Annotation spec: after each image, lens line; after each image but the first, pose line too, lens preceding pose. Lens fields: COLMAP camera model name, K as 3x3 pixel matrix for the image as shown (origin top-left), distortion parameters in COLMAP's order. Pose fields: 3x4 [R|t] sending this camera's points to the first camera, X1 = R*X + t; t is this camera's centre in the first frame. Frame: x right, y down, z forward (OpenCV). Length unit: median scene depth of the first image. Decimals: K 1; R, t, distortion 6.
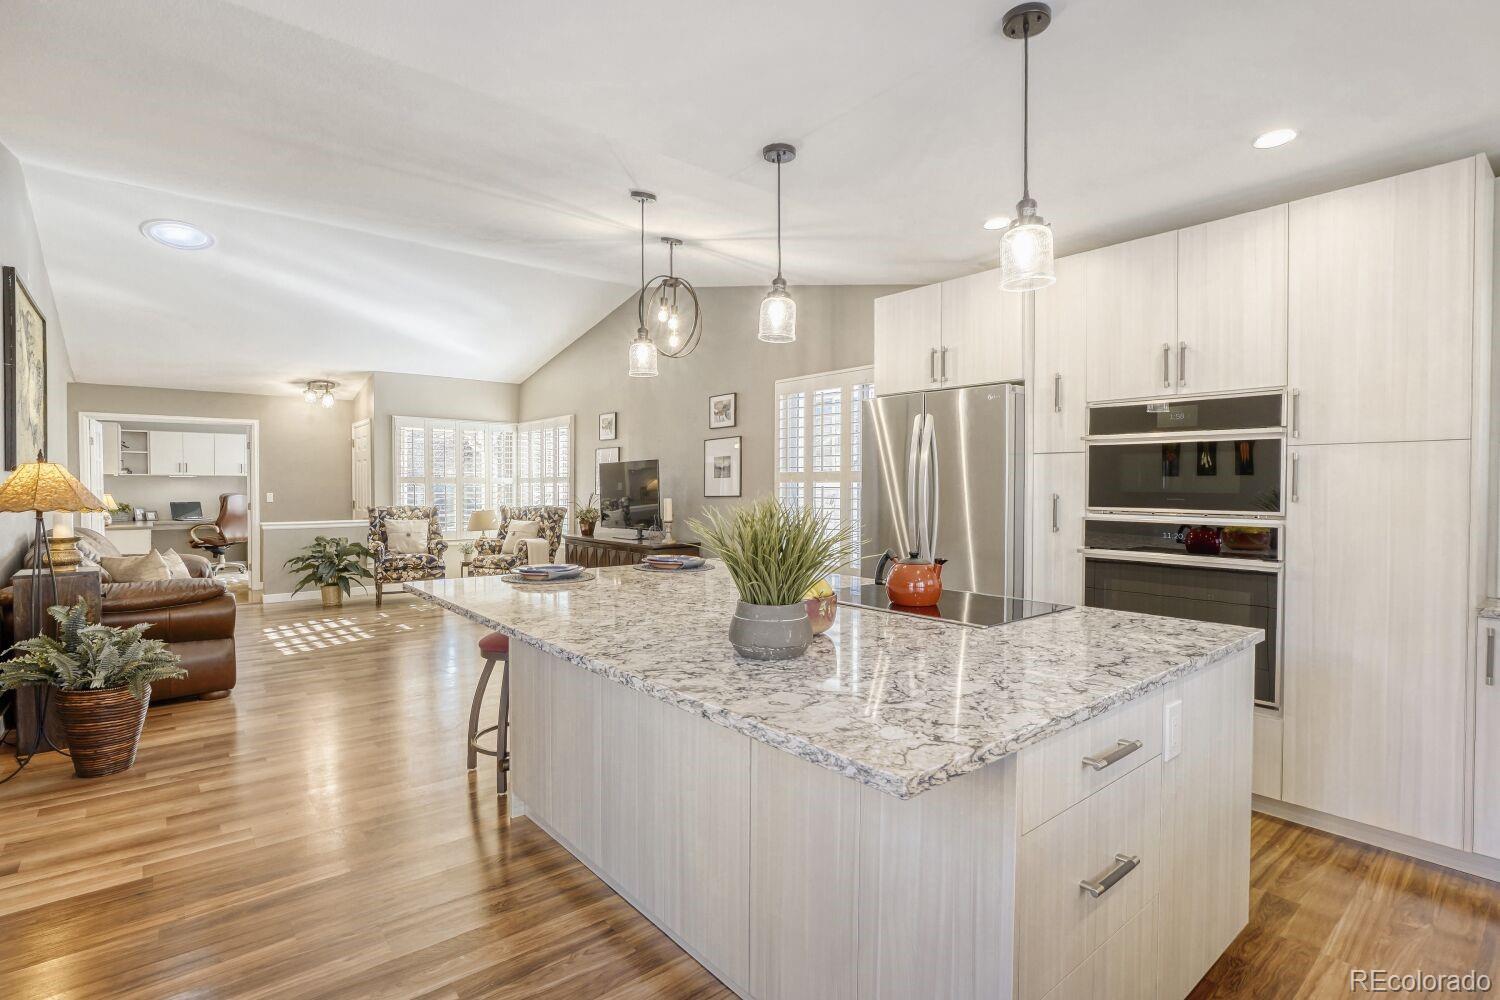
lens RADIAL K [[722.0, 0, 739.5], [0, 722.0, 517.7], [0, 0, 1]] dist [-0.001413, 0.000138]
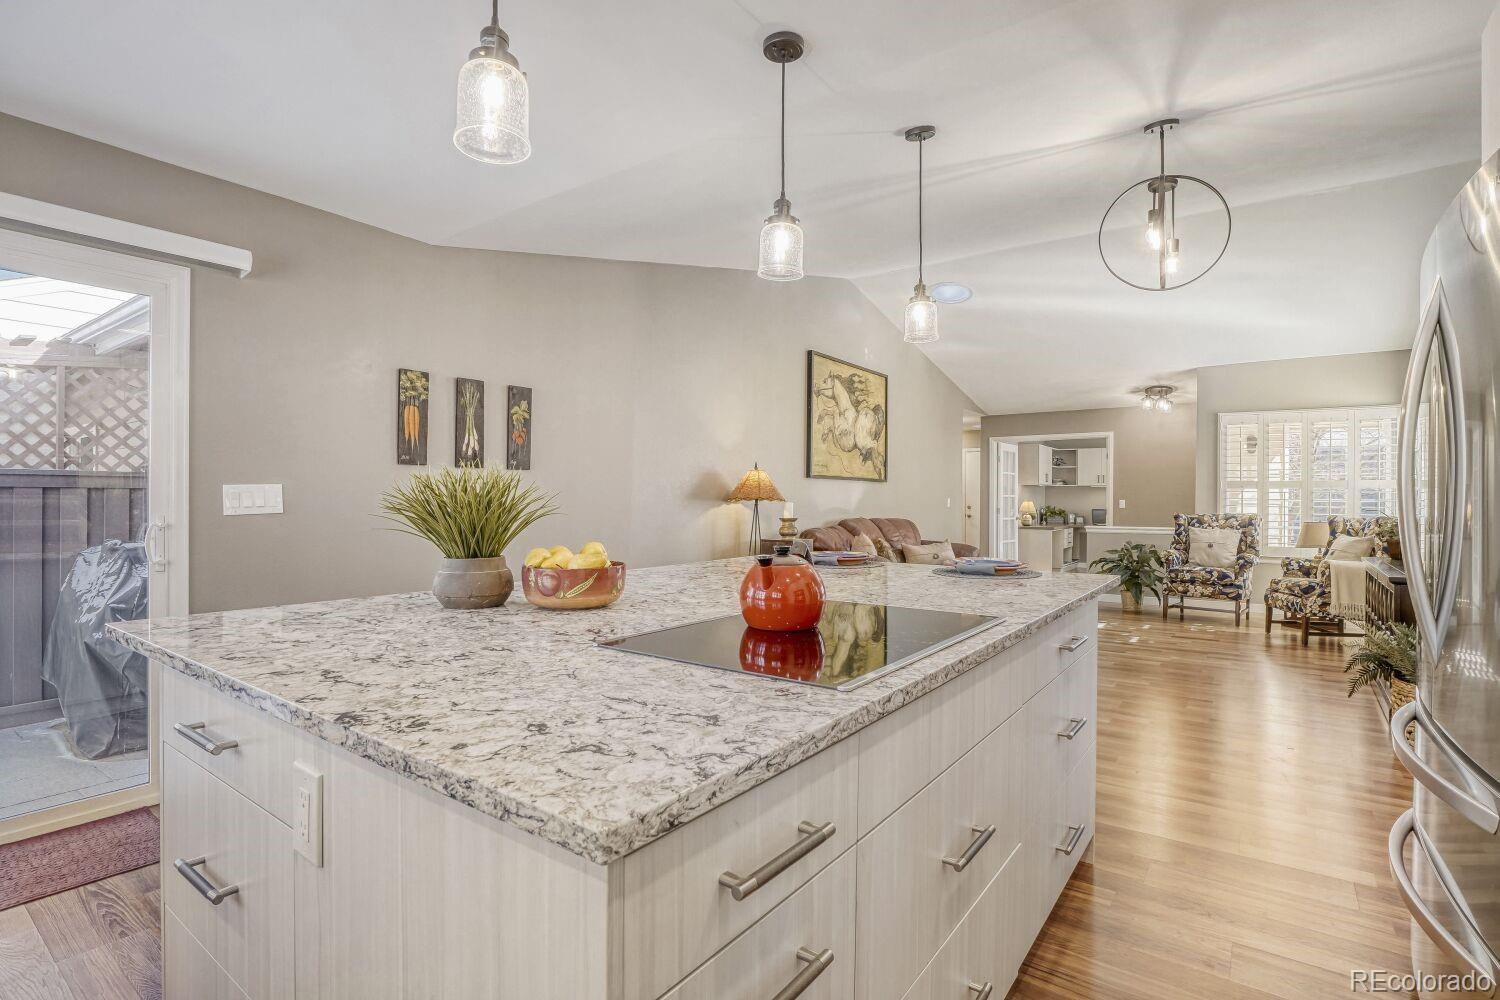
lens RADIAL K [[717.9, 0, 745.8], [0, 717.9, 520.0], [0, 0, 1]] dist [-0.036723, 0.011043]
pose [[0.262256, 0.029398, -0.964550, 0.228847], [-0.047451, 0.998720, 0.017538, 0.003790], [0.963831, 0.041170, 0.263316, 0.214214]]
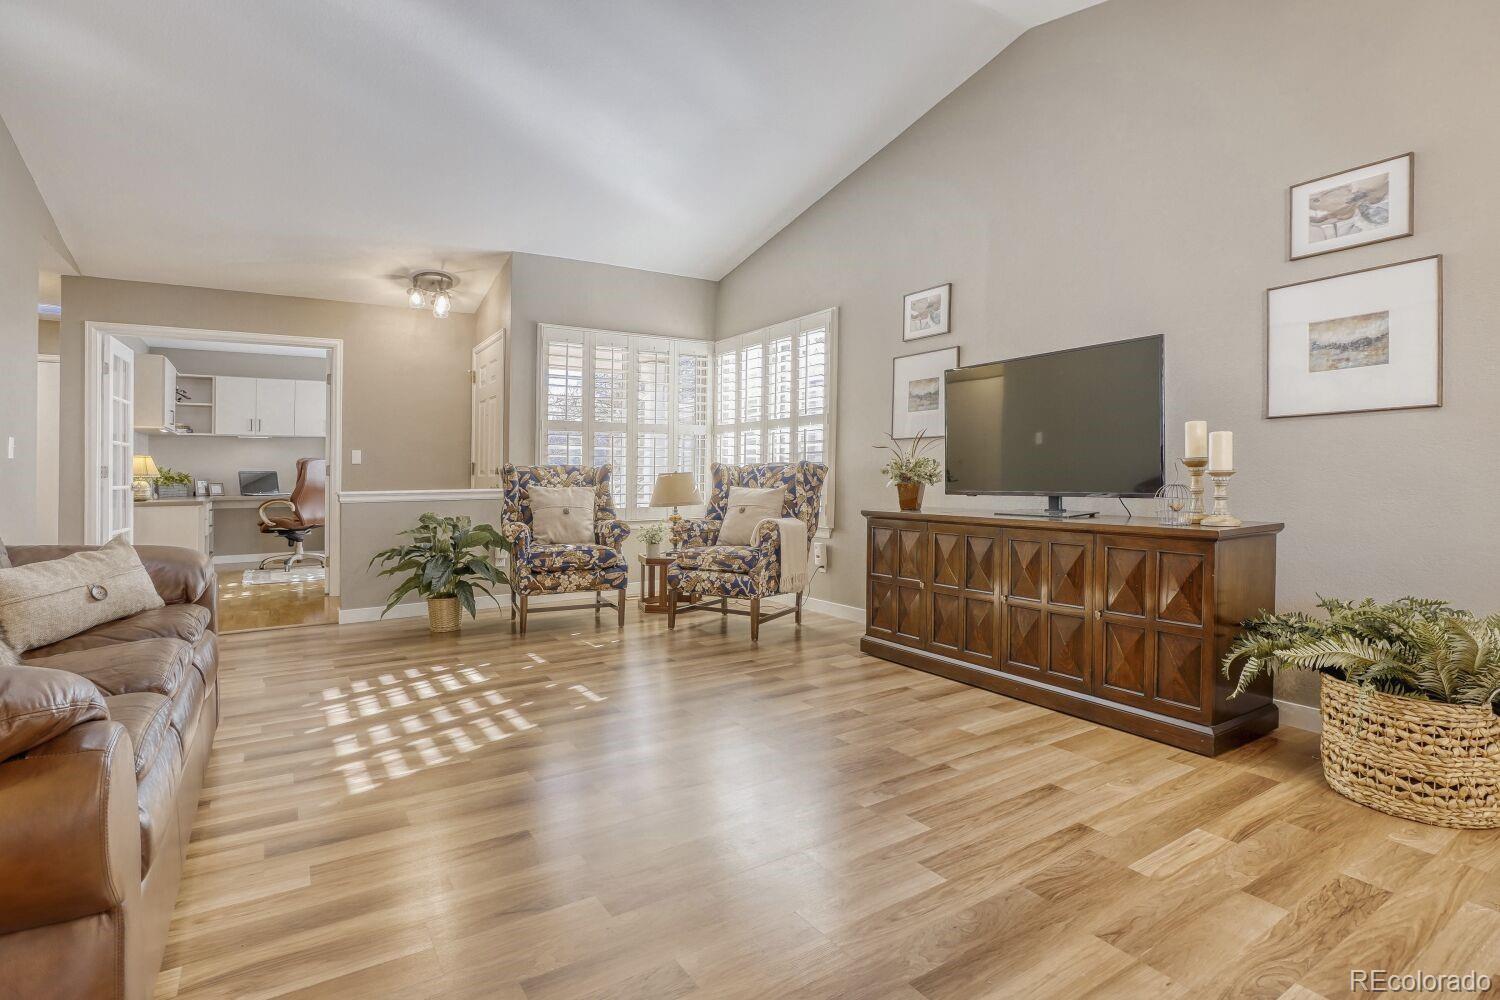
lens RADIAL K [[743.1, 0, 735.3], [0, 743.1, 471.5], [0, 0, 1]] dist [-0.030043, 0.011347]
pose [[0.992593, -0.006504, -0.121311, -0.242283], [0.001200, 0.999042, -0.043744, 0.016991], [0.121480, 0.043274, 0.991650, 0.402737]]
